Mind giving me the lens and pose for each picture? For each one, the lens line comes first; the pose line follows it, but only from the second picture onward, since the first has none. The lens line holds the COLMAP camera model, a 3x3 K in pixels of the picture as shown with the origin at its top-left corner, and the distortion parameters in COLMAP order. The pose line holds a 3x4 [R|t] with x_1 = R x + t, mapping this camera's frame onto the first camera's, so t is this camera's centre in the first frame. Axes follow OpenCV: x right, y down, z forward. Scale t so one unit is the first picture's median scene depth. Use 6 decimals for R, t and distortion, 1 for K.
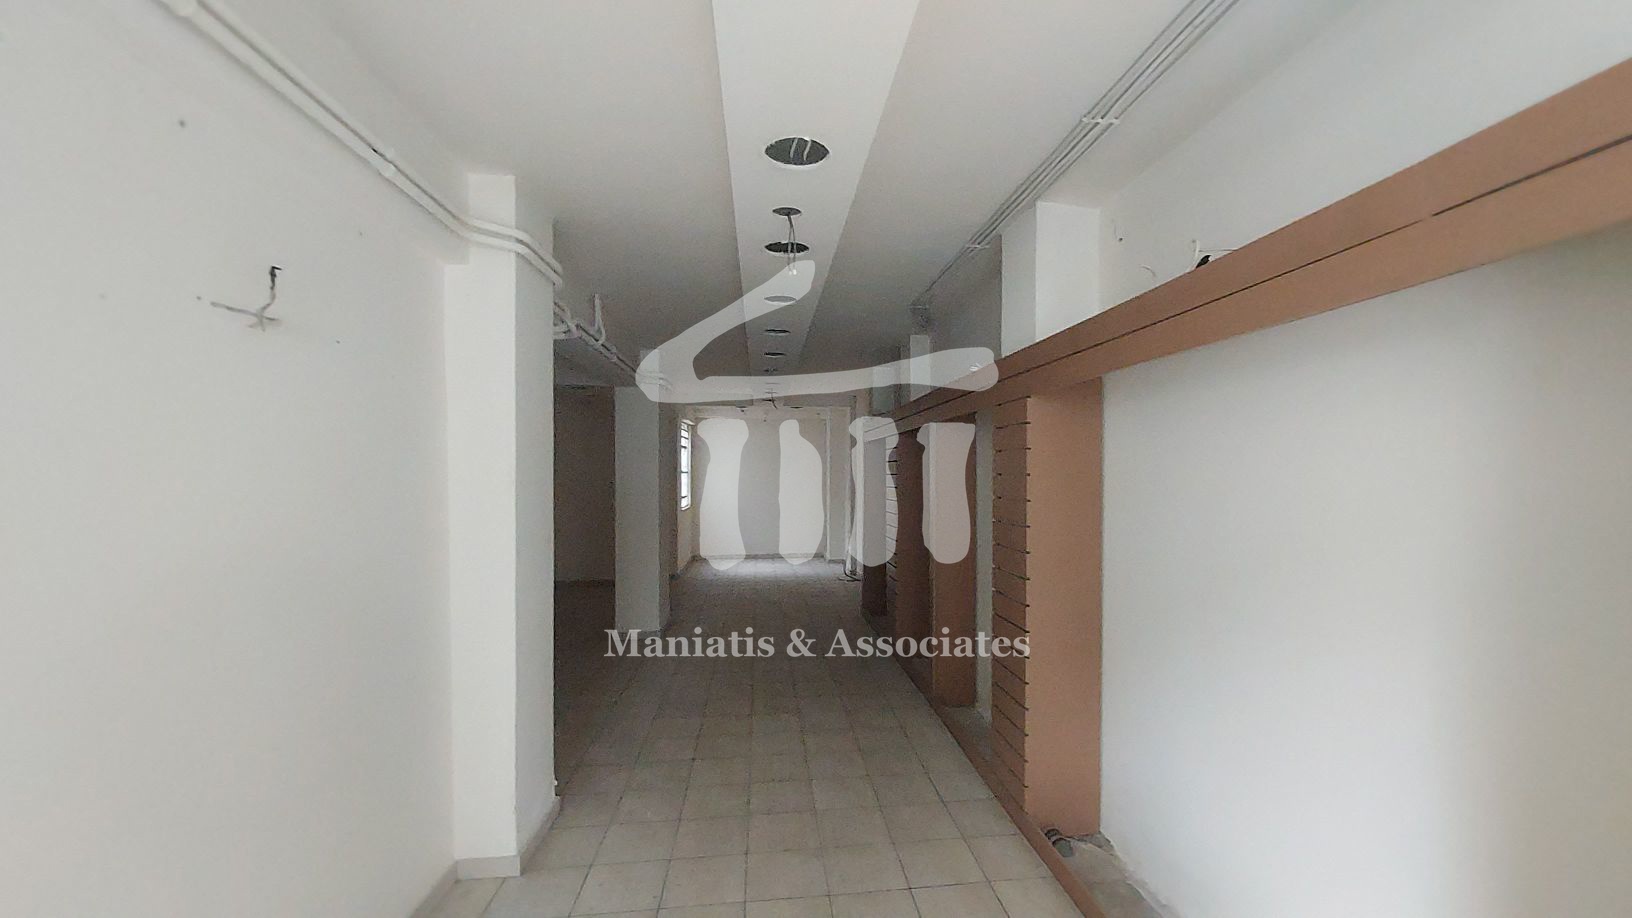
lens RADIAL K [[648.3, 0, 844.7], [0, 648.3, 476.4], [0, 0, 1]] dist [-0.001410, -0.001926]
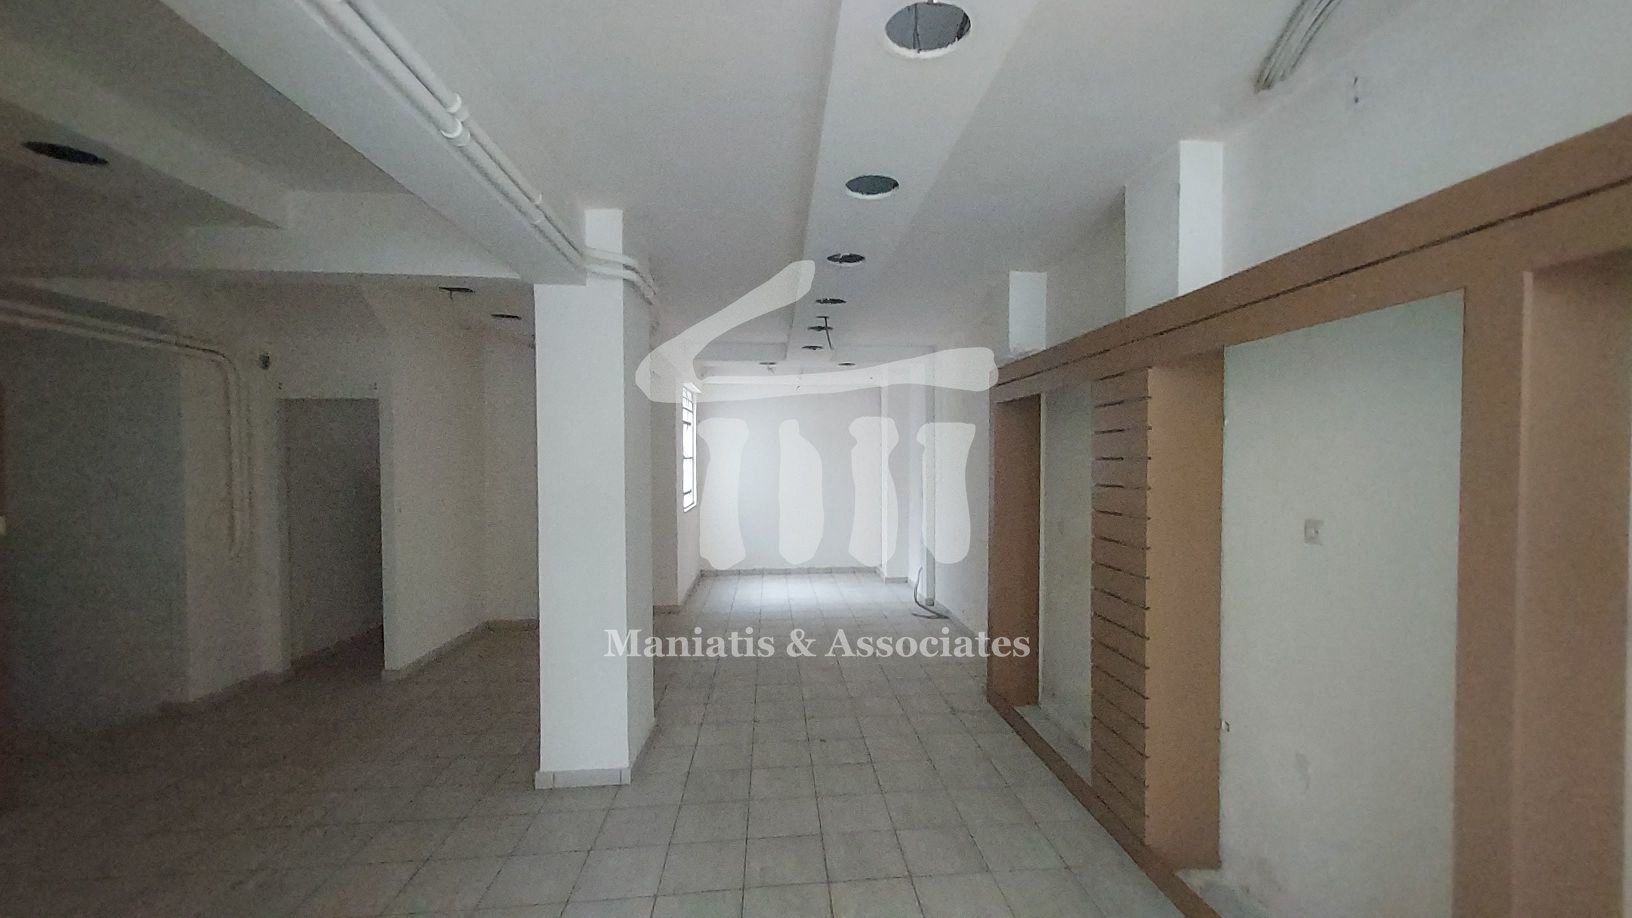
lens RADIAL K [[648.3, 0, 843.7], [0, 648.3, 474.6], [0, 0, 1]] dist [-0.001410, -0.001926]
pose [[0.999822, -0.001680, -0.018775, -0.223975], [0.002017, 0.999837, 0.017950, -0.001770], [0.018742, -0.017985, 0.999663, 1.043063]]
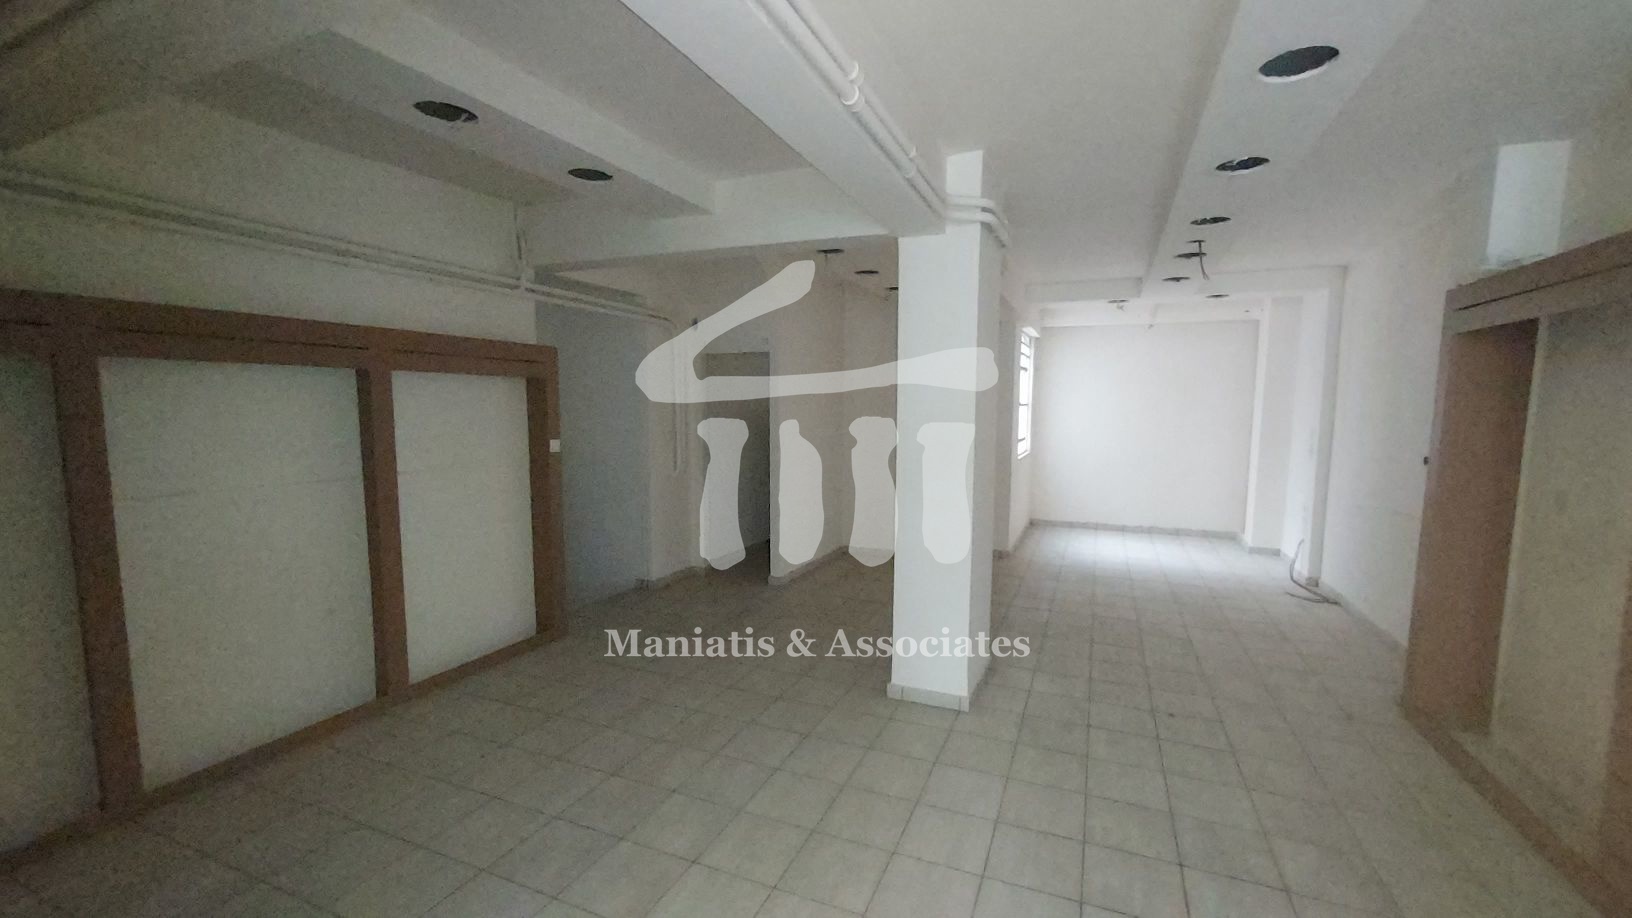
lens RADIAL K [[648.3, 0, 842.7], [0, 648.3, 474.5], [0, 0, 1]] dist [-0.001410, -0.001926]
pose [[0.872332, 0.058467, -0.485405, -0.262185], [-0.010658, 0.994862, 0.100677, 0.001831], [0.488798, -0.082650, 0.868473, 1.039974]]
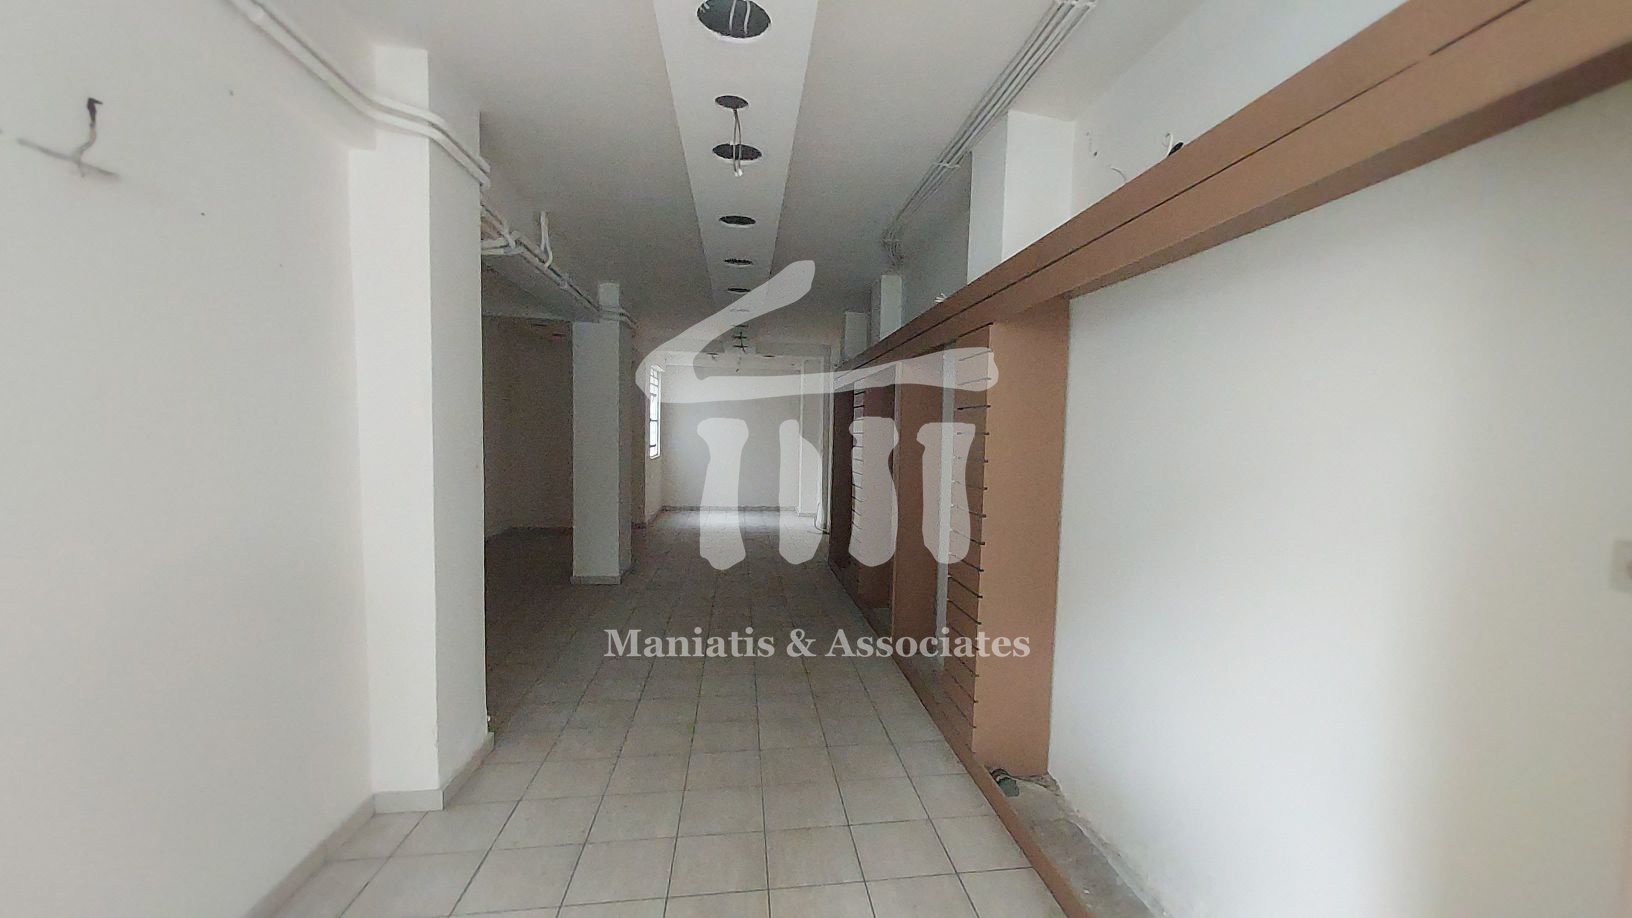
lens RADIAL K [[648.3, 0, 844.9], [0, 648.3, 475.8], [0, 0, 1]] dist [-0.001410, -0.001926]
pose [[0.999257, 0.023121, 0.030828, 0.044559], [-0.024875, 0.998018, 0.057805, 0.047411], [-0.029430, -0.058529, 0.997852, 0.050487]]
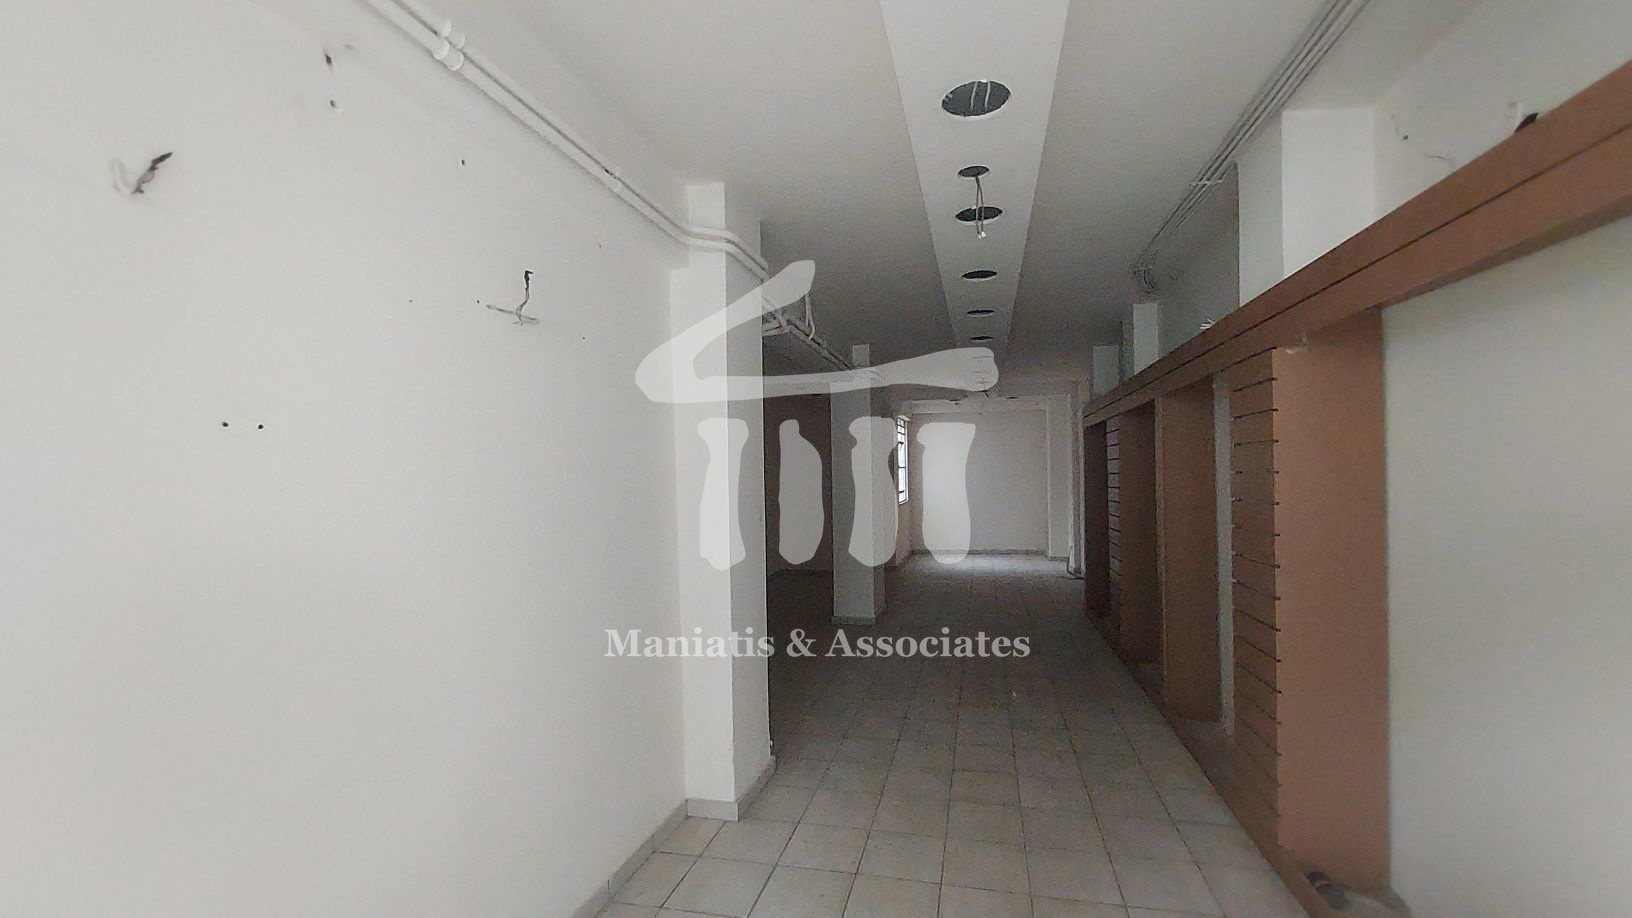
lens RADIAL K [[648.3, 0, 842.4], [0, 648.3, 476.6], [0, 0, 1]] dist [-0.001410, -0.001926]
pose [[0.941140, -0.015030, -0.337682, 0.037595], [0.014912, 0.999884, -0.002944, 0.035649], [0.337687, -0.002265, 0.941256, 0.027268]]
